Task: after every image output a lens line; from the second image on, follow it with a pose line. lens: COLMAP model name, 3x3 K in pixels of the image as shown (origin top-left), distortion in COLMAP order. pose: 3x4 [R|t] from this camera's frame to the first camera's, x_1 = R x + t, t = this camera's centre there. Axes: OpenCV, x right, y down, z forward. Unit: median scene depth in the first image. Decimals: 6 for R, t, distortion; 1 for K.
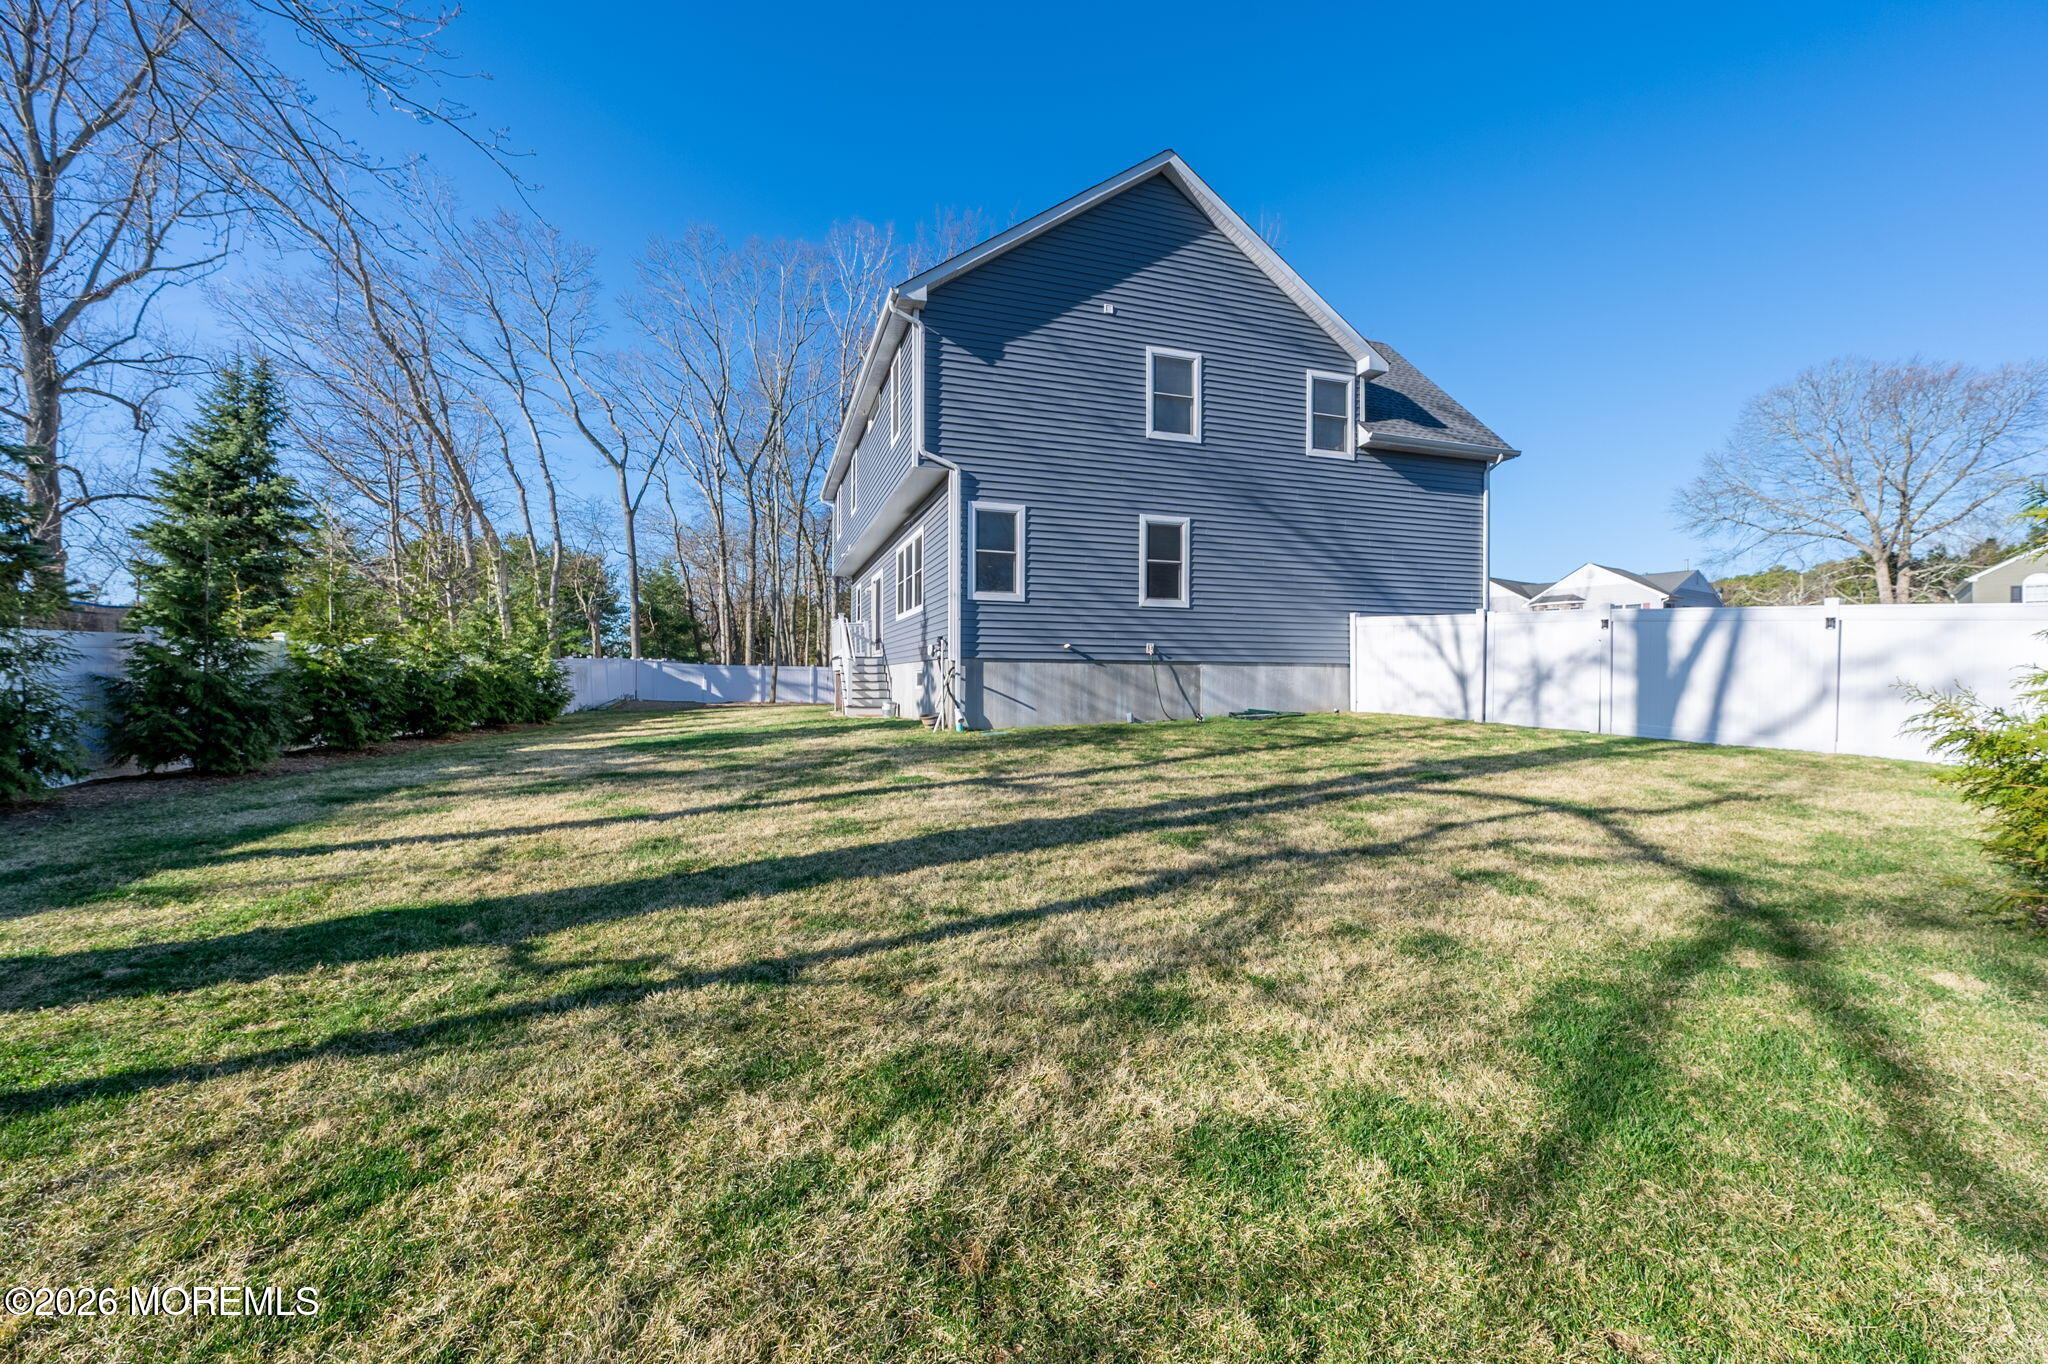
lens RADIAL K [[812.0, 0, 1061.1], [0, 812.0, 681.3], [0, 0, 1]] dist [-0.019164, -0.000051]
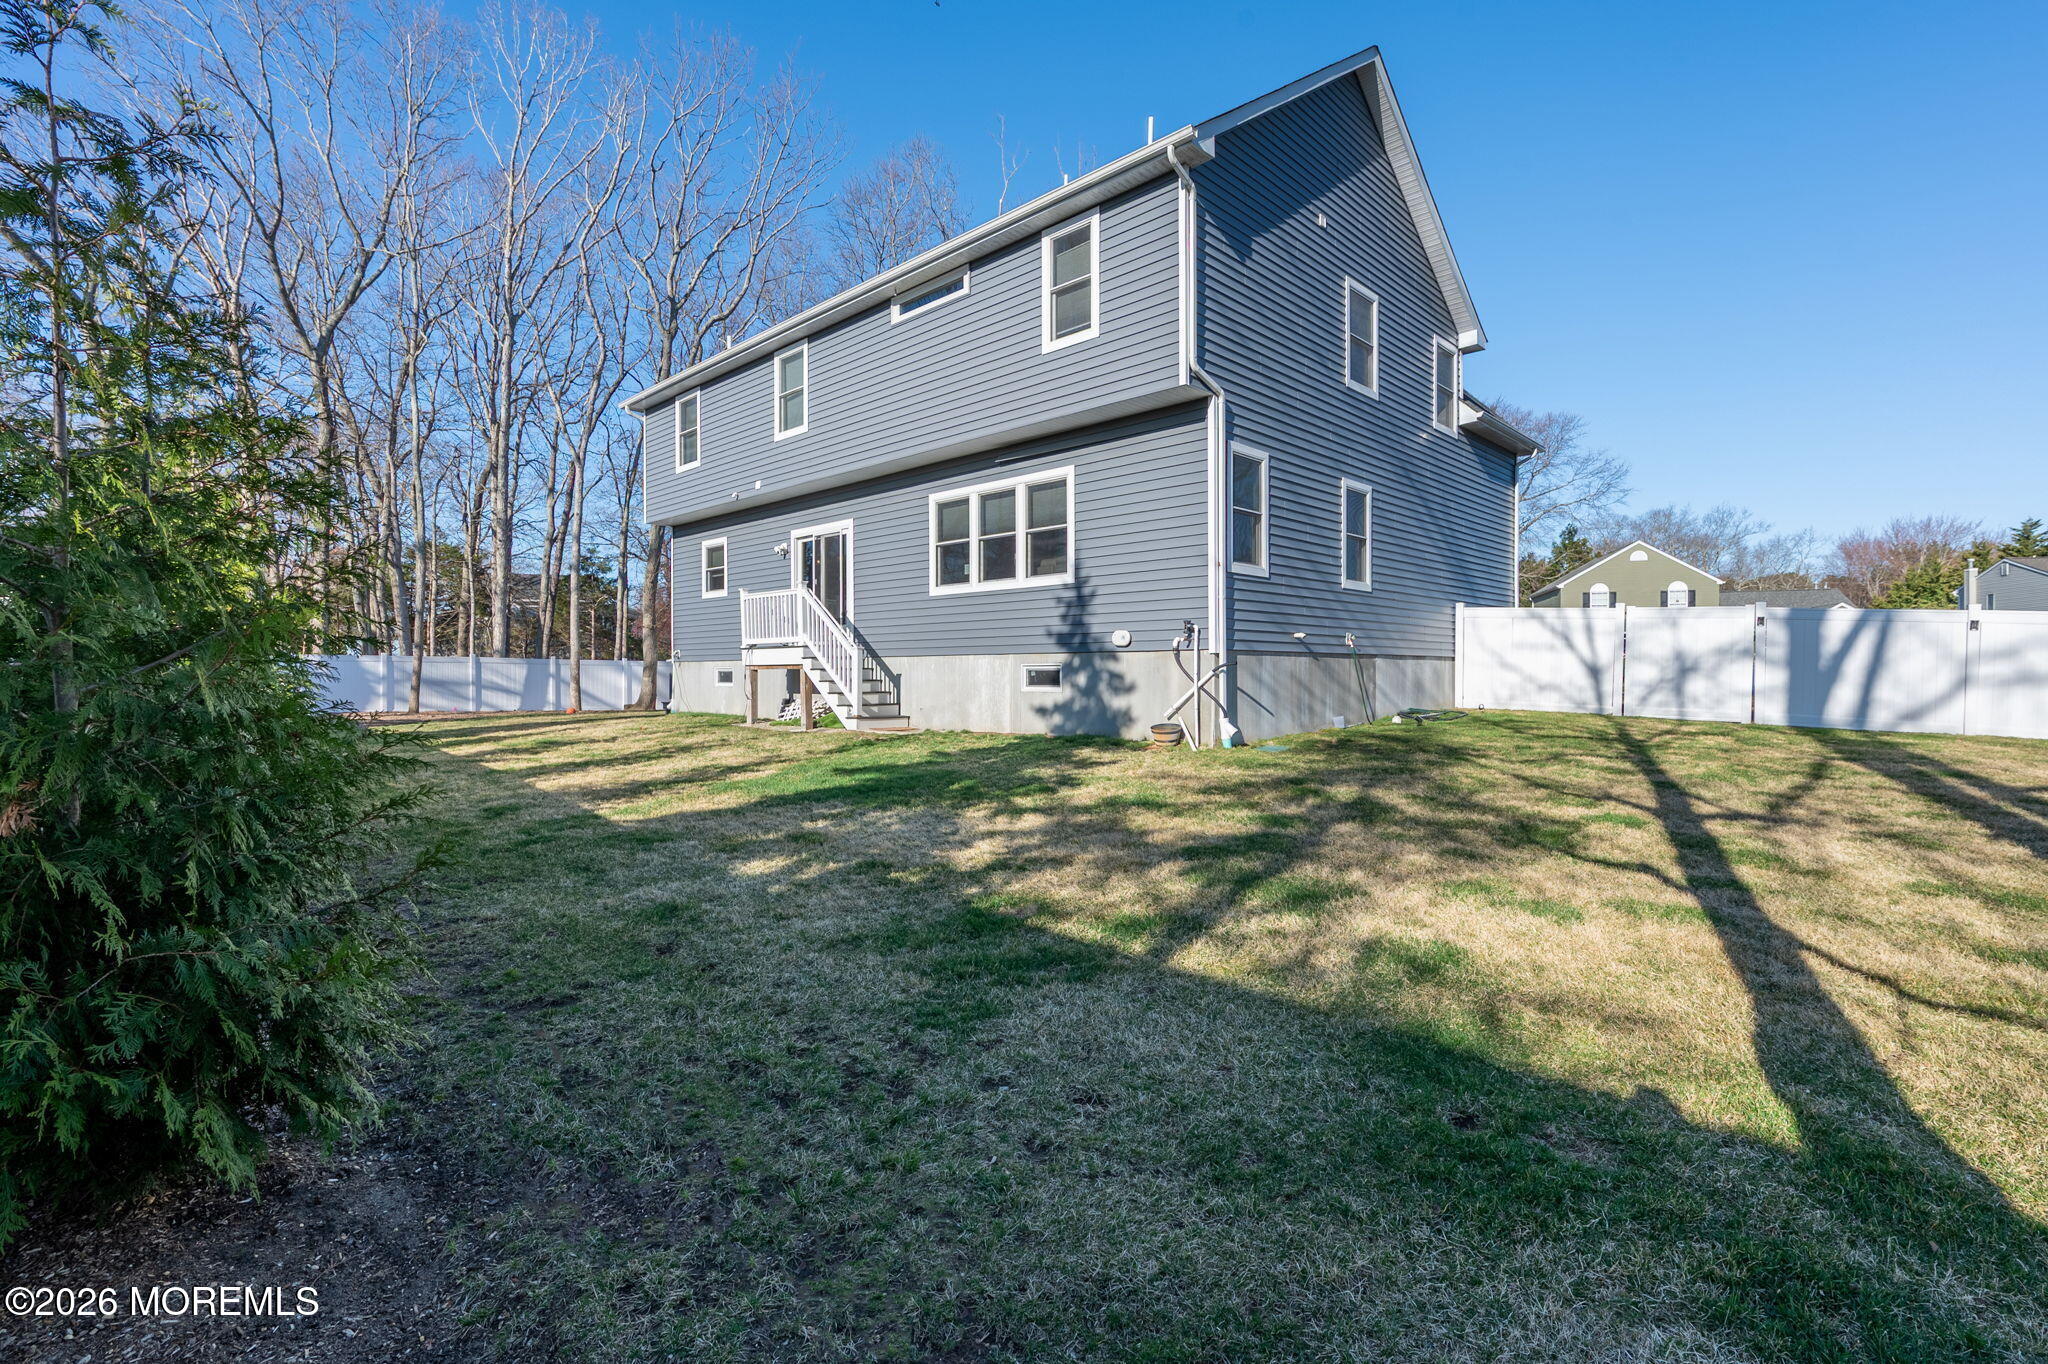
lens RADIAL K [[912.5, 0, 1025.2], [0, 912.5, 677.3], [0, 0, 1]] dist [0.000937, 0.000061]
pose [[0.888598, -0.011714, 0.458537, -0.656250], [0.007454, 0.999911, 0.011100, -0.013305], [-0.458626, -0.006446, 0.888606, 0.326910]]
